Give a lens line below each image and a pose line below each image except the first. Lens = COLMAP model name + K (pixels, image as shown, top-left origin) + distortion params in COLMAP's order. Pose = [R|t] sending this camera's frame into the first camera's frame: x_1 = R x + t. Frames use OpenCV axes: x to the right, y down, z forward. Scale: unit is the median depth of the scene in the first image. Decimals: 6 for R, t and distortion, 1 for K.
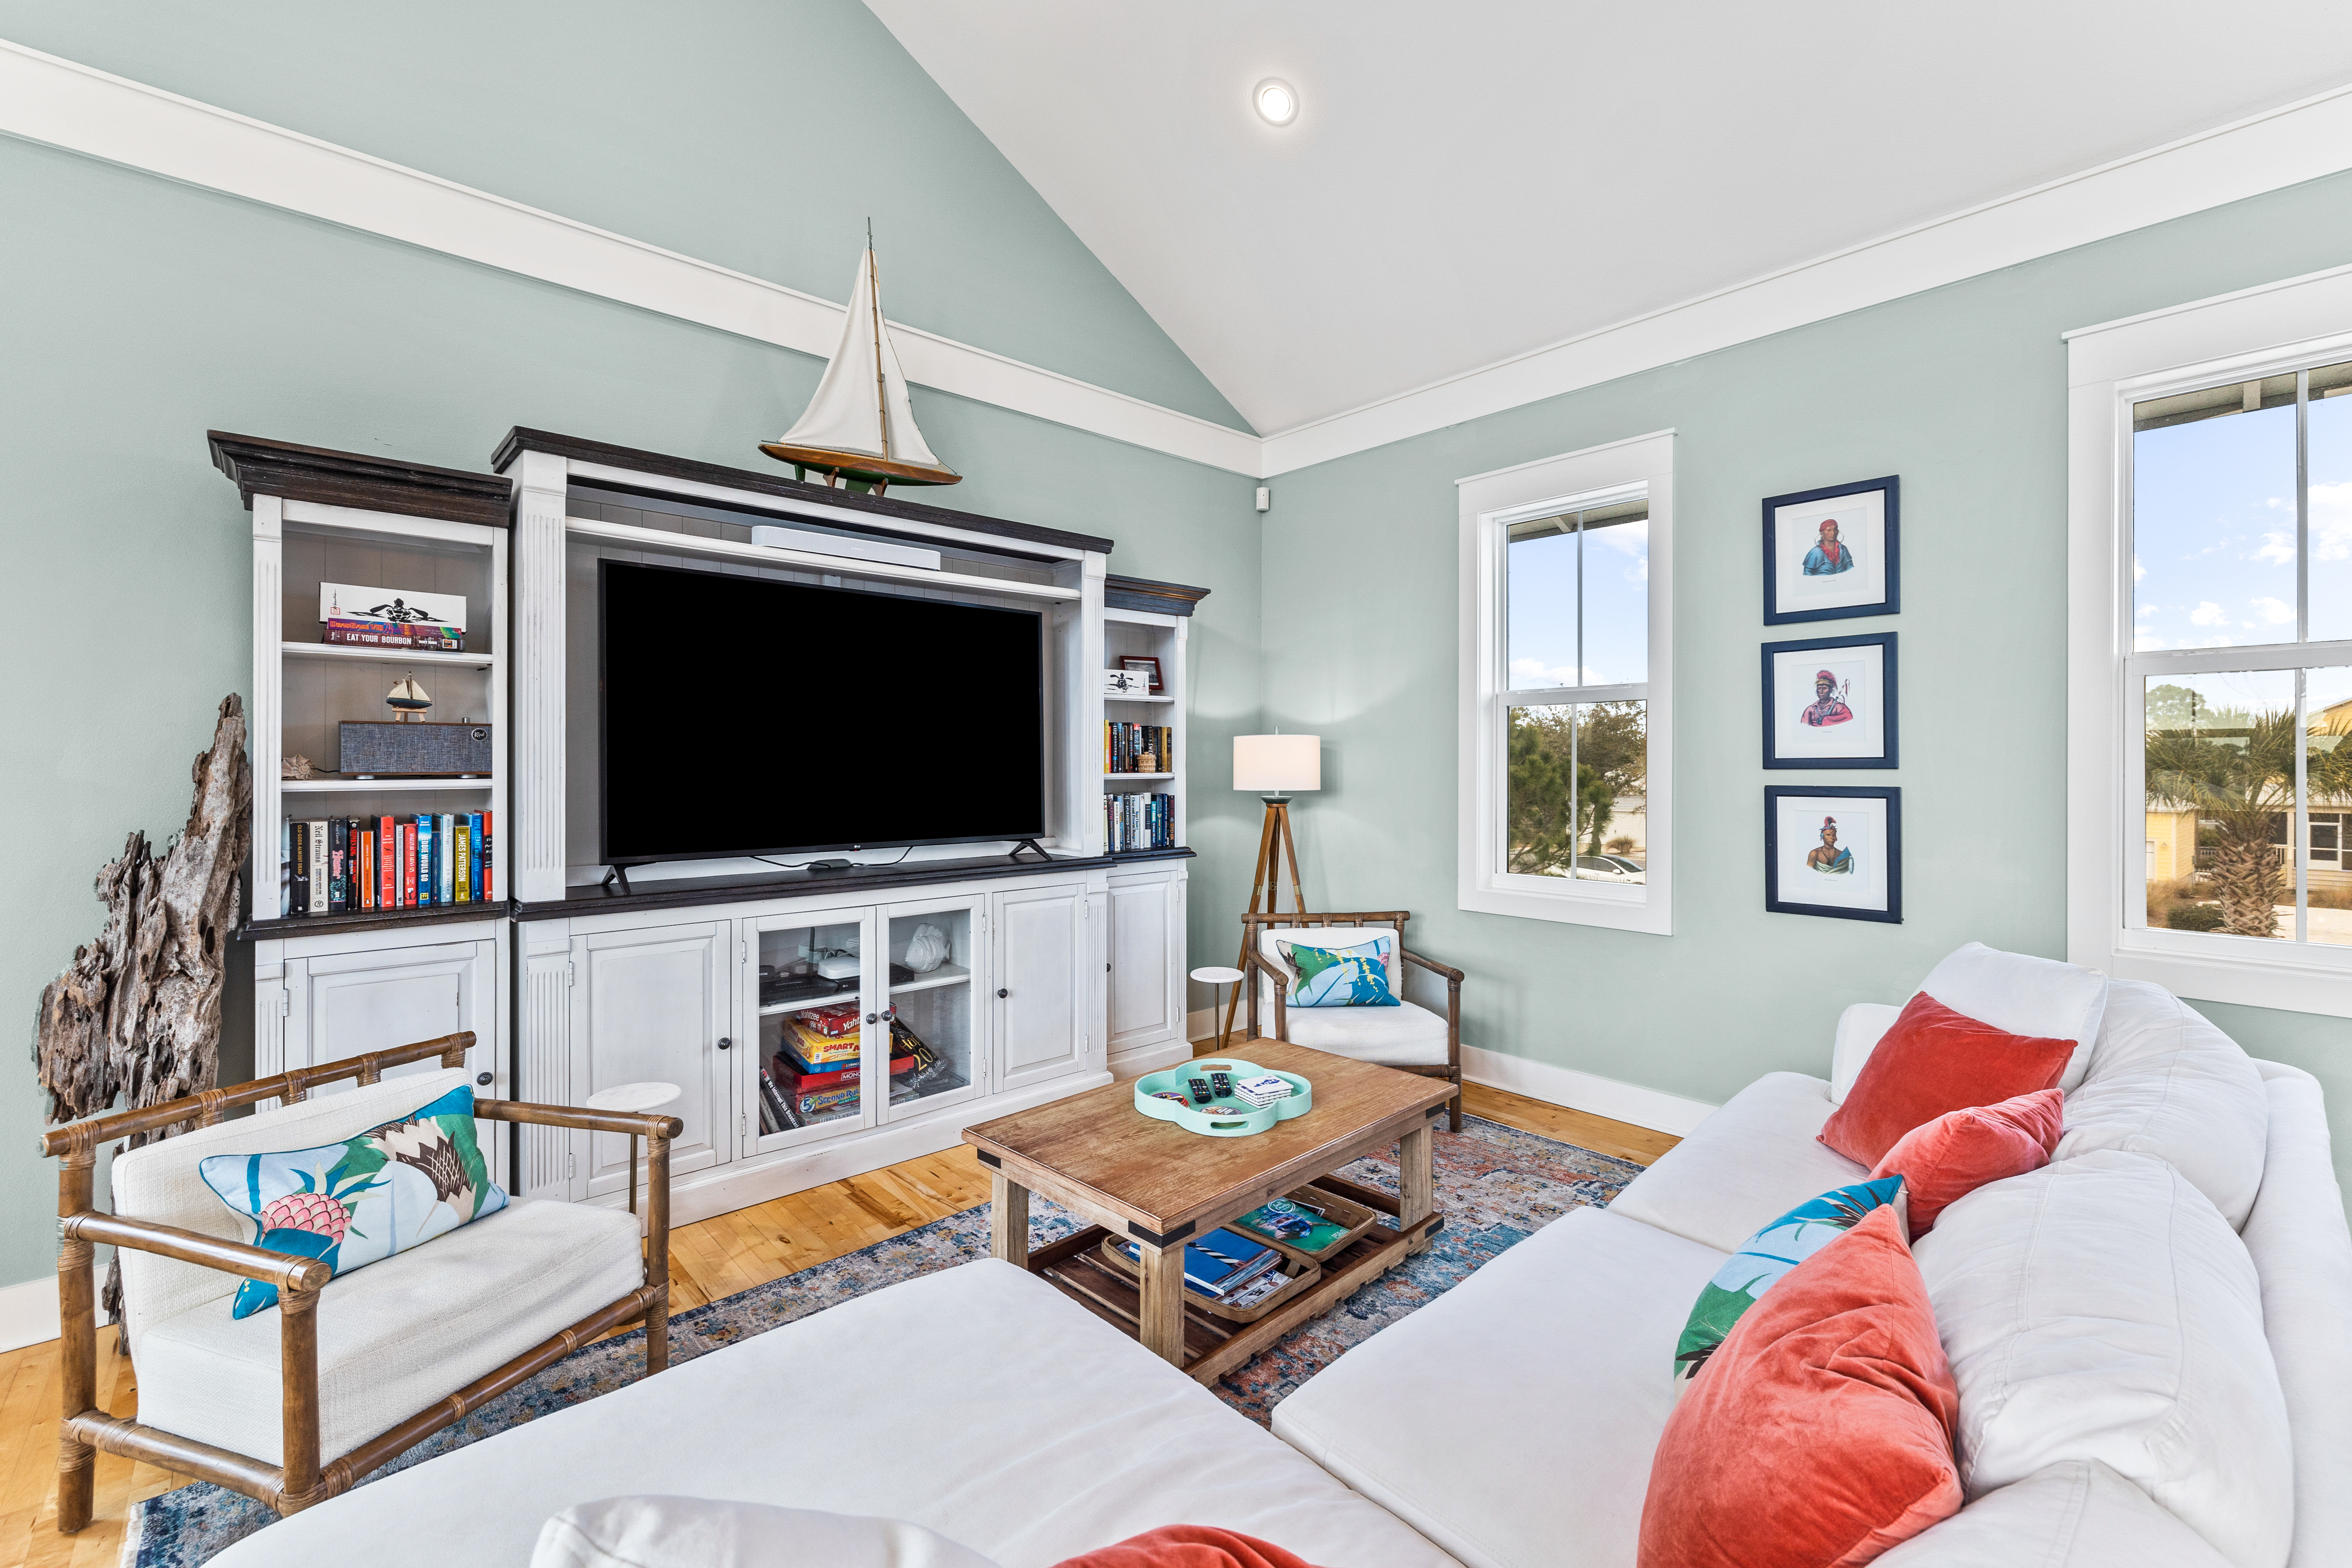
lens RADIAL K [[989.2, 0, 1182.4], [0, 989.2, 763.1], [0, 0, 1]] dist [-0.000125, -0.000691]
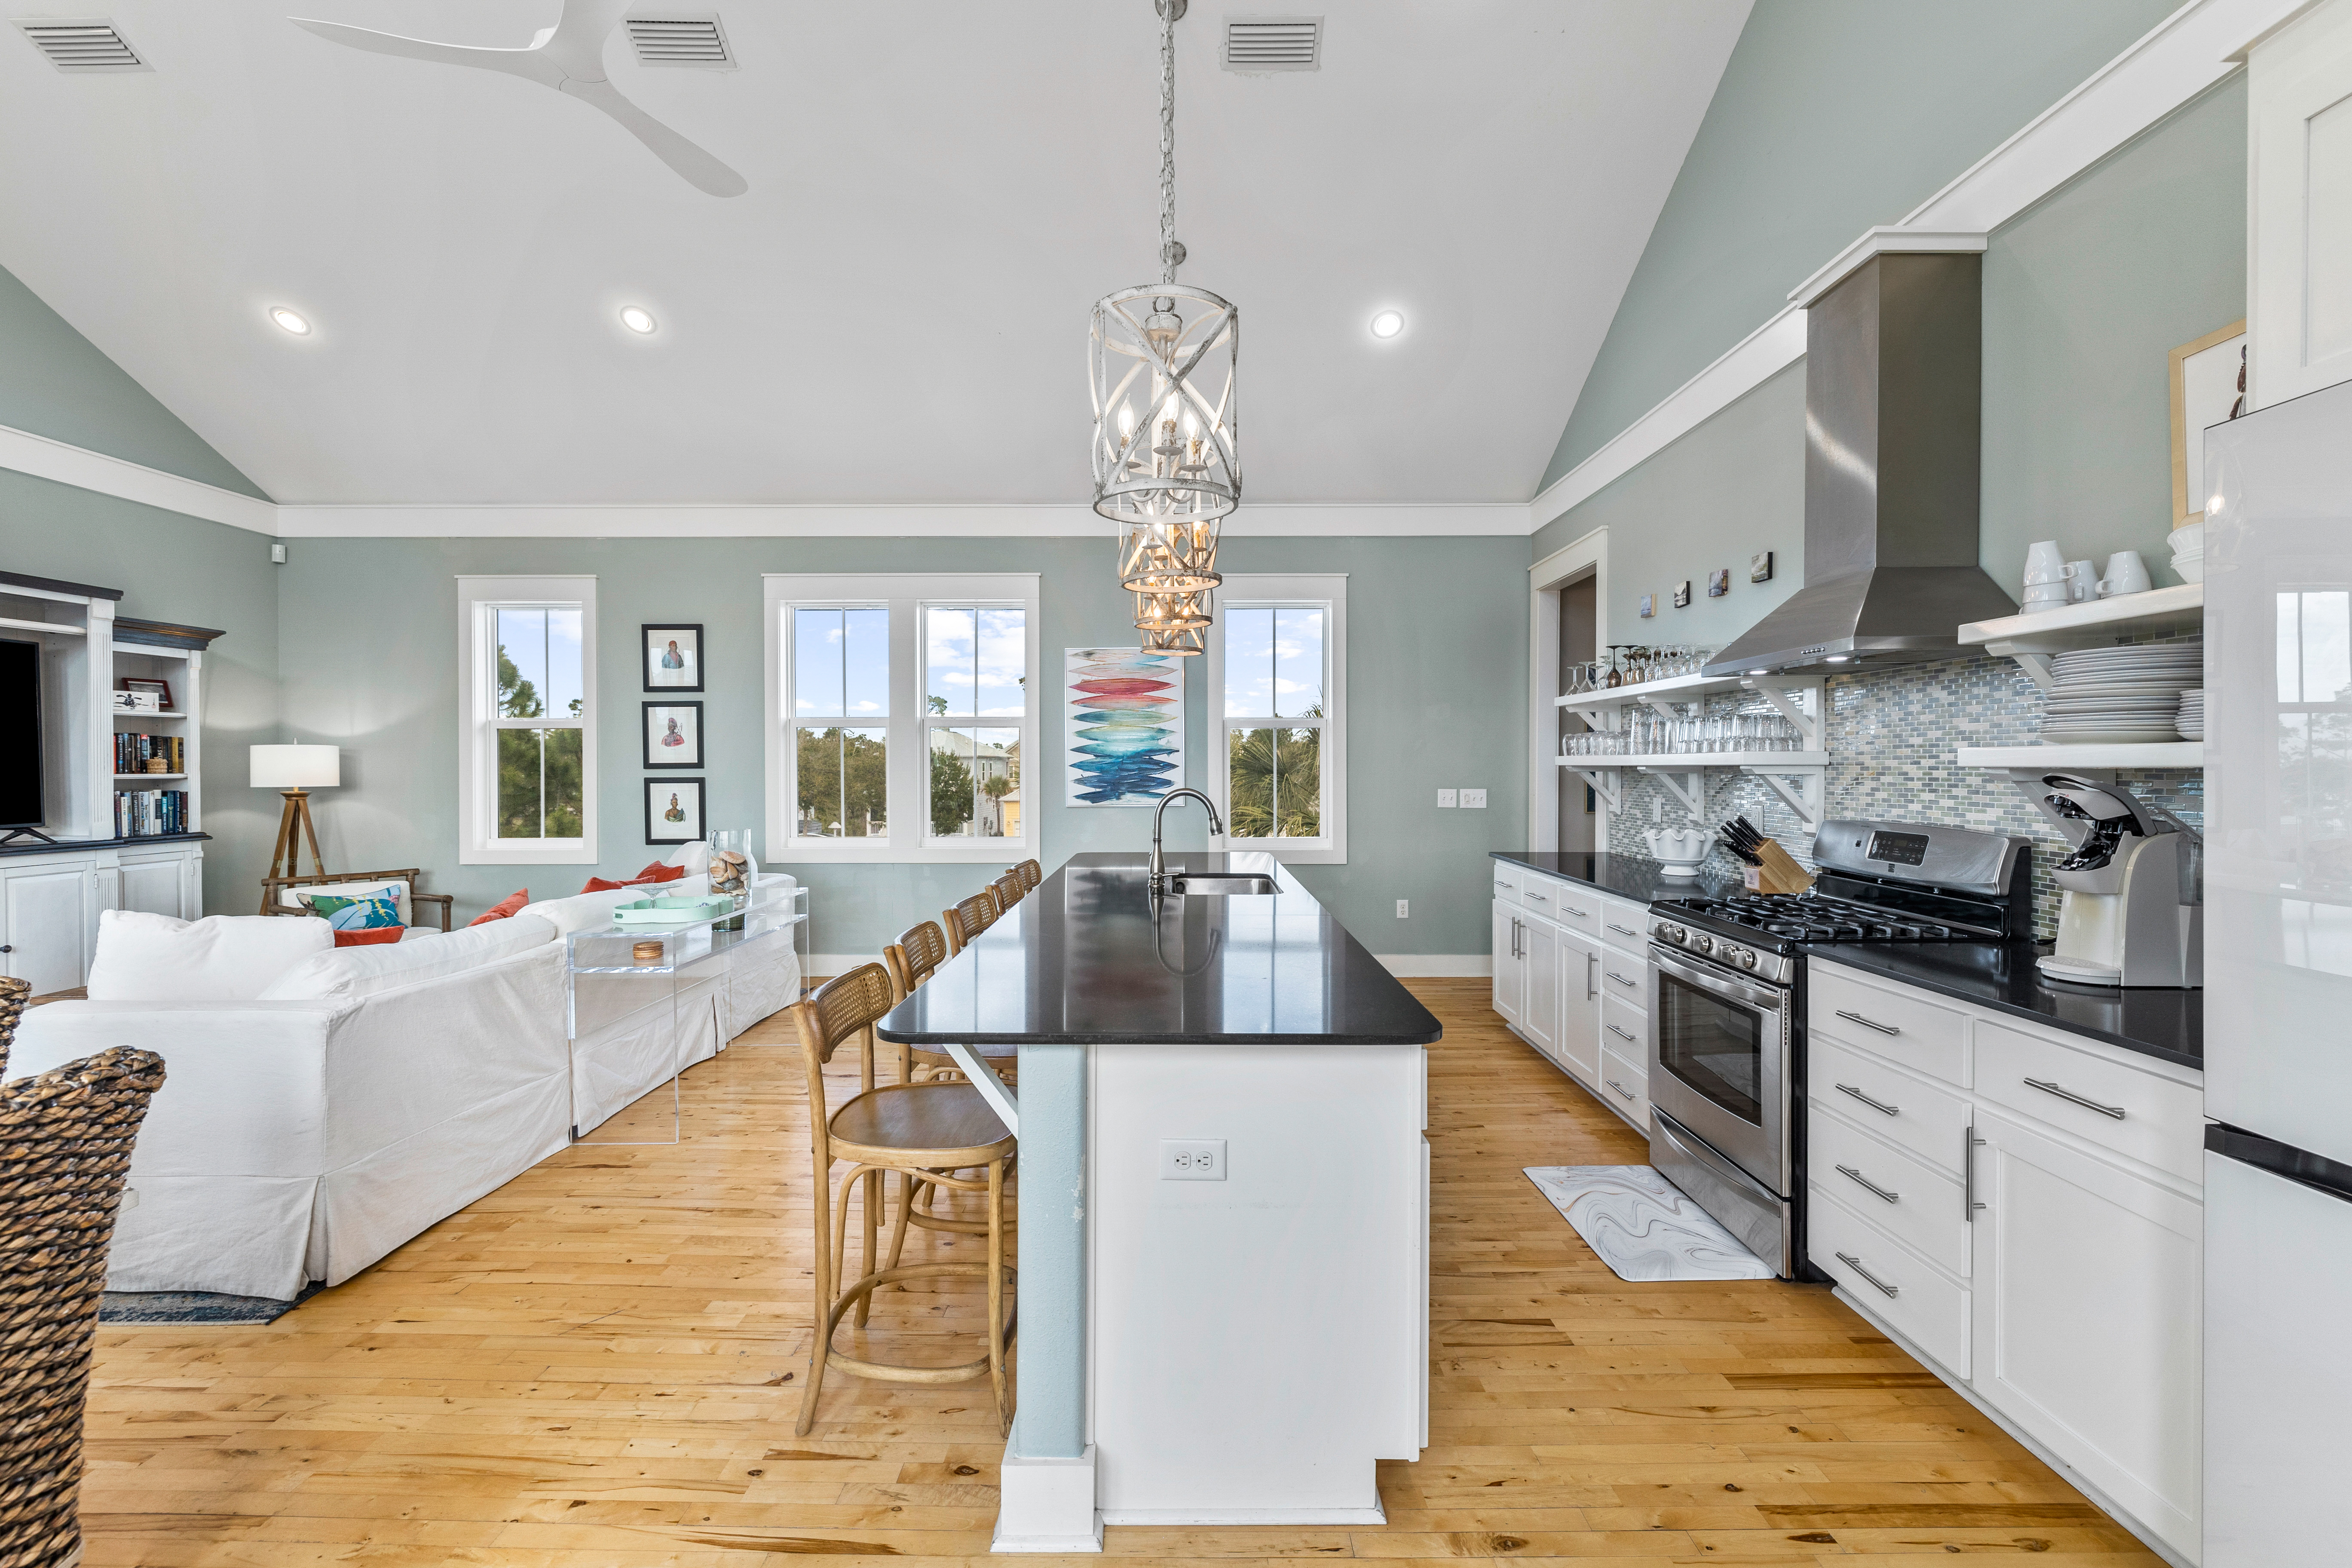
lens RADIAL K [[991.6, 0, 1180.6], [0, 991.6, 777.1], [0, 0, 1]] dist [0.000504, 0.000157]
pose [[0.679719, -0.007533, 0.733434, -0.077706], [0.002207, 0.999964, 0.008225, 0.006664], [-0.733470, -0.003972, 0.679711, -0.813417]]
